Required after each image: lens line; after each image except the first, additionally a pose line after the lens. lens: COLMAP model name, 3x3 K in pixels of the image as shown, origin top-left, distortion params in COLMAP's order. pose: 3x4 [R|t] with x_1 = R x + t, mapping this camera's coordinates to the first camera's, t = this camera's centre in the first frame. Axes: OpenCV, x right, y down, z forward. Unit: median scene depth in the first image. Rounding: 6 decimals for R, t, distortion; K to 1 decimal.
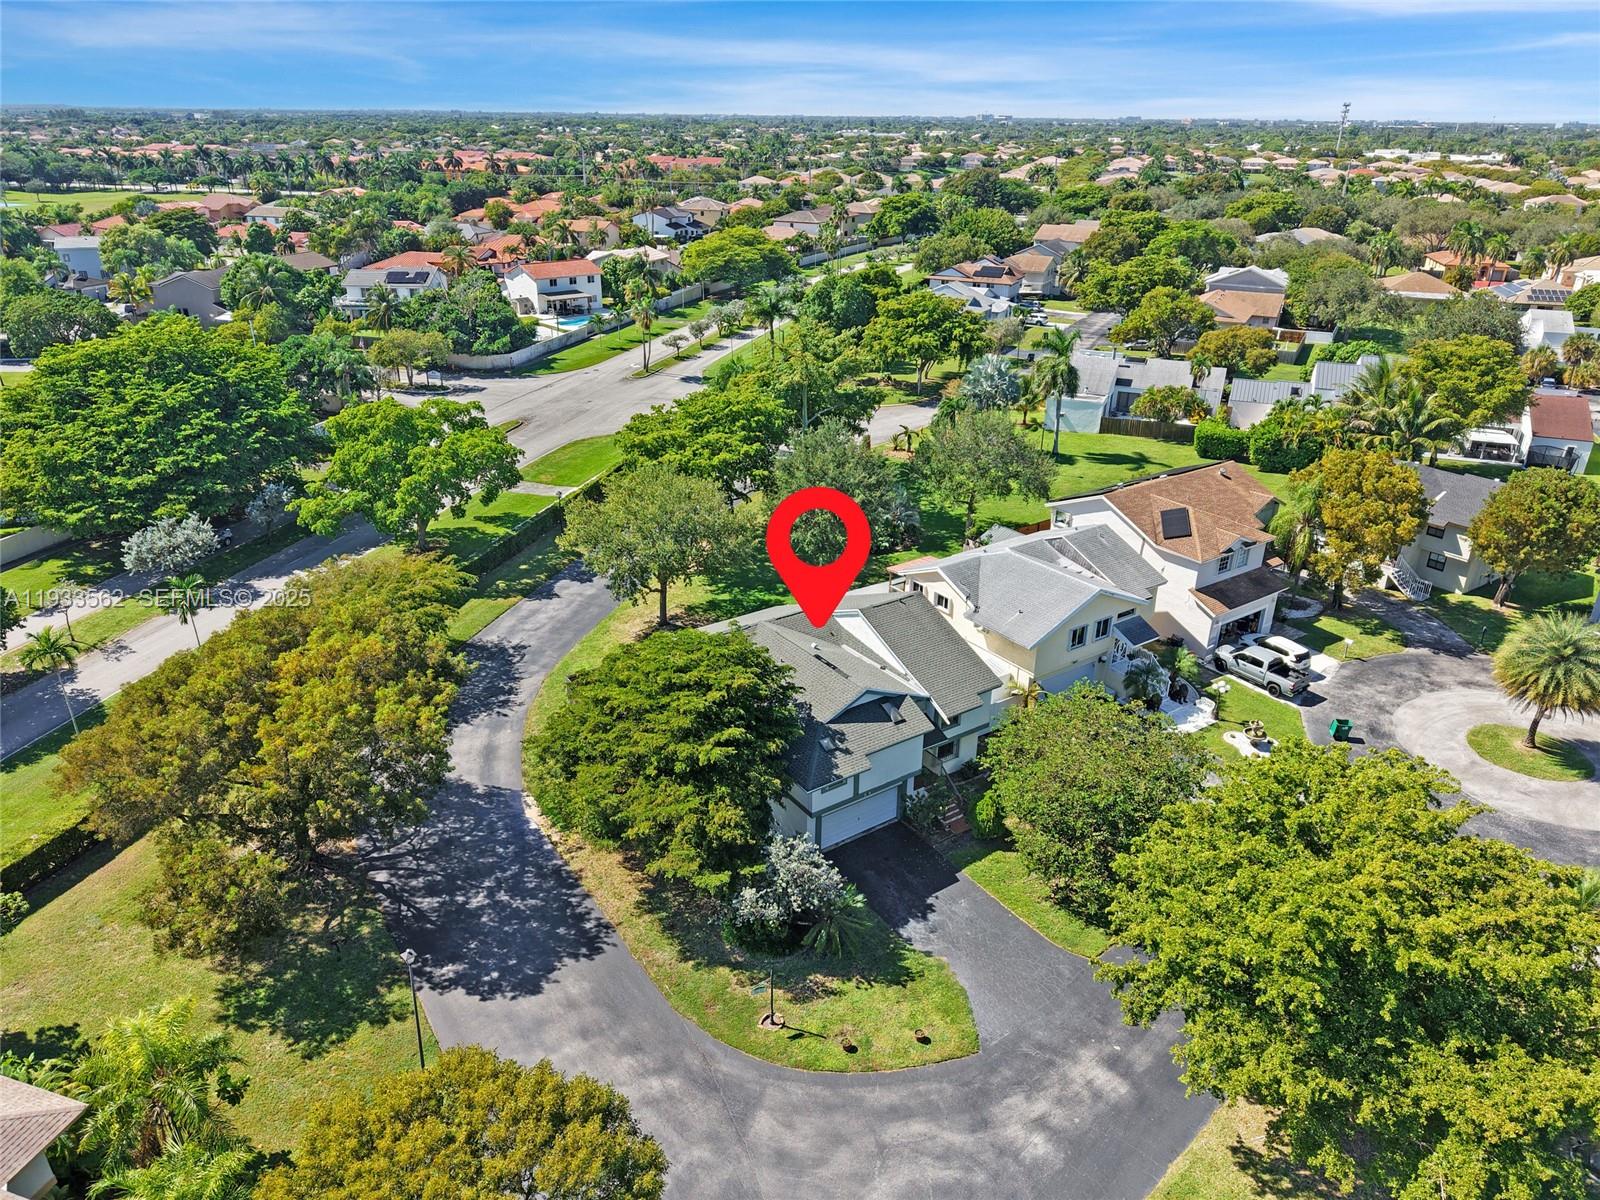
lens RADIAL K [[1164.1, 0, 800.0], [0, 1164.1, 600.0], [0, 0, 1]] dist [0.114145, -0.165410]
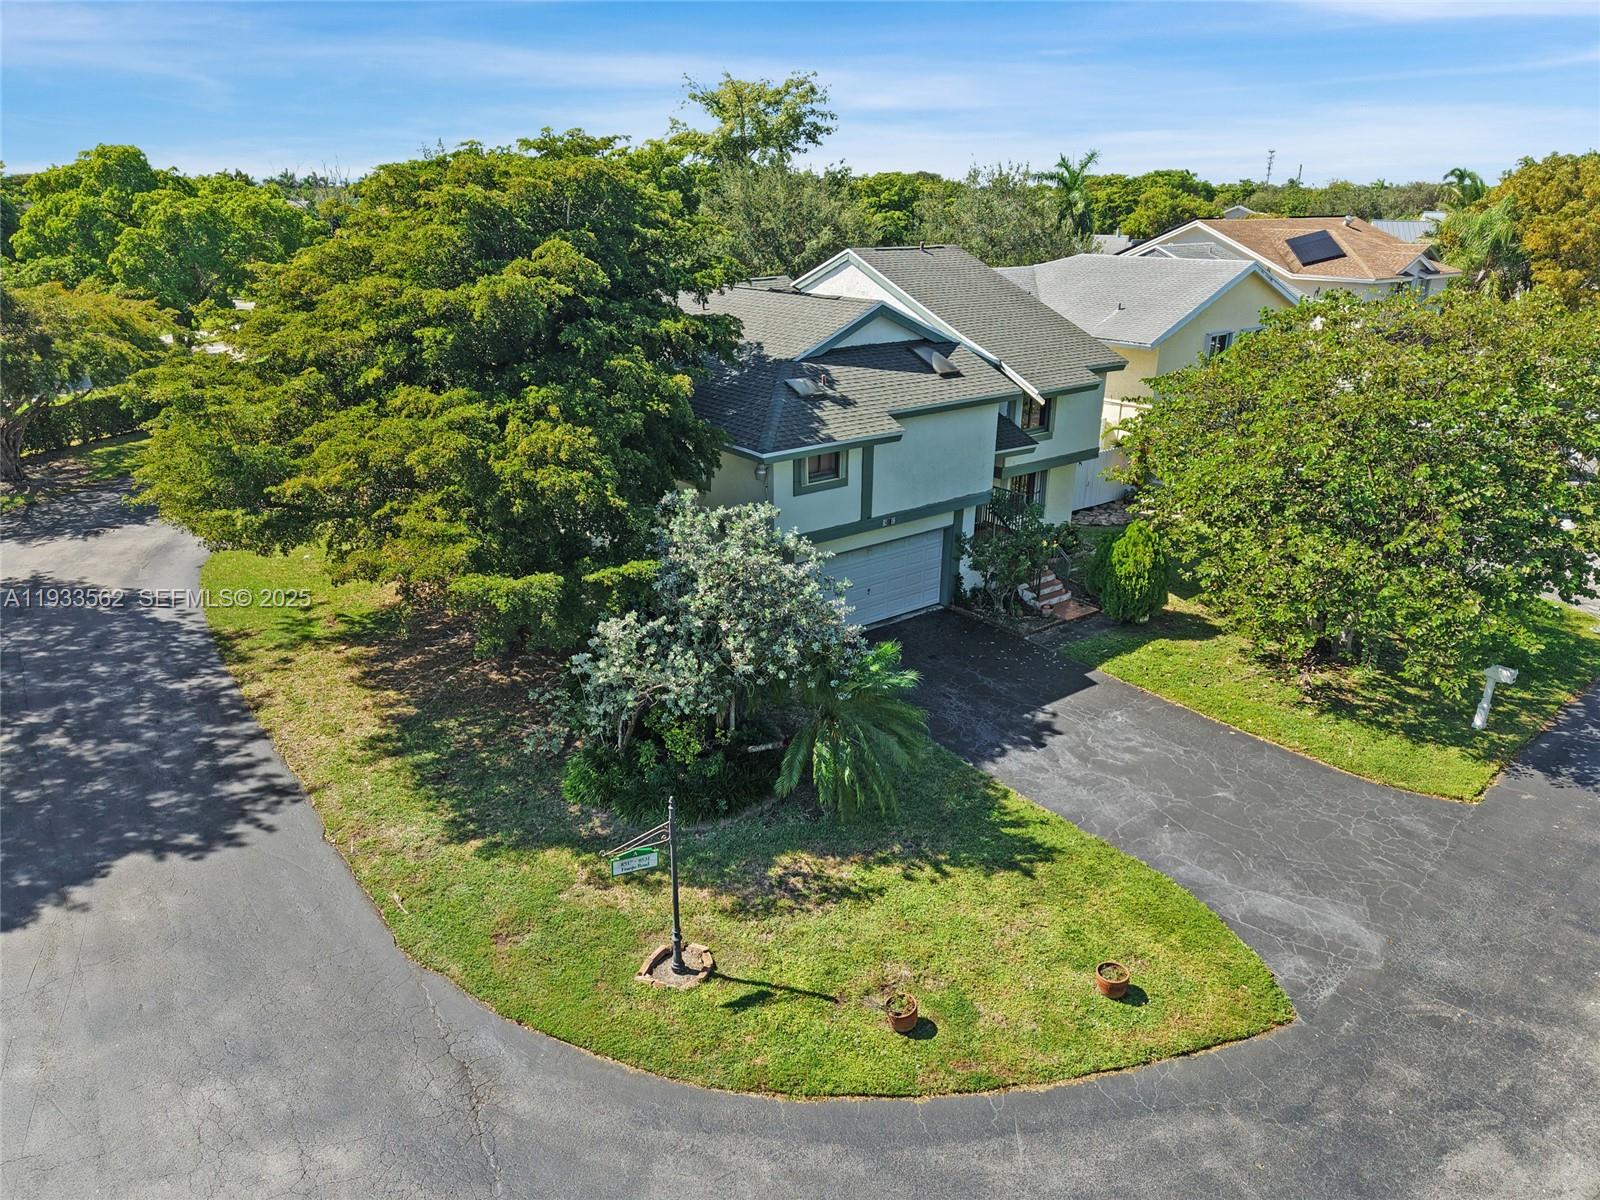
lens RADIAL K [[1164.1, 0, 800.0], [0, 1164.1, 600.0], [0, 0, 1]] dist [0.114145, -0.165410]
pose [[0.998572, -0.029641, 0.044443, -0.000175], [0.031870, 0.998225, -0.050315, 0.256085], [-0.042873, 0.051660, 0.997744, 0.615477]]
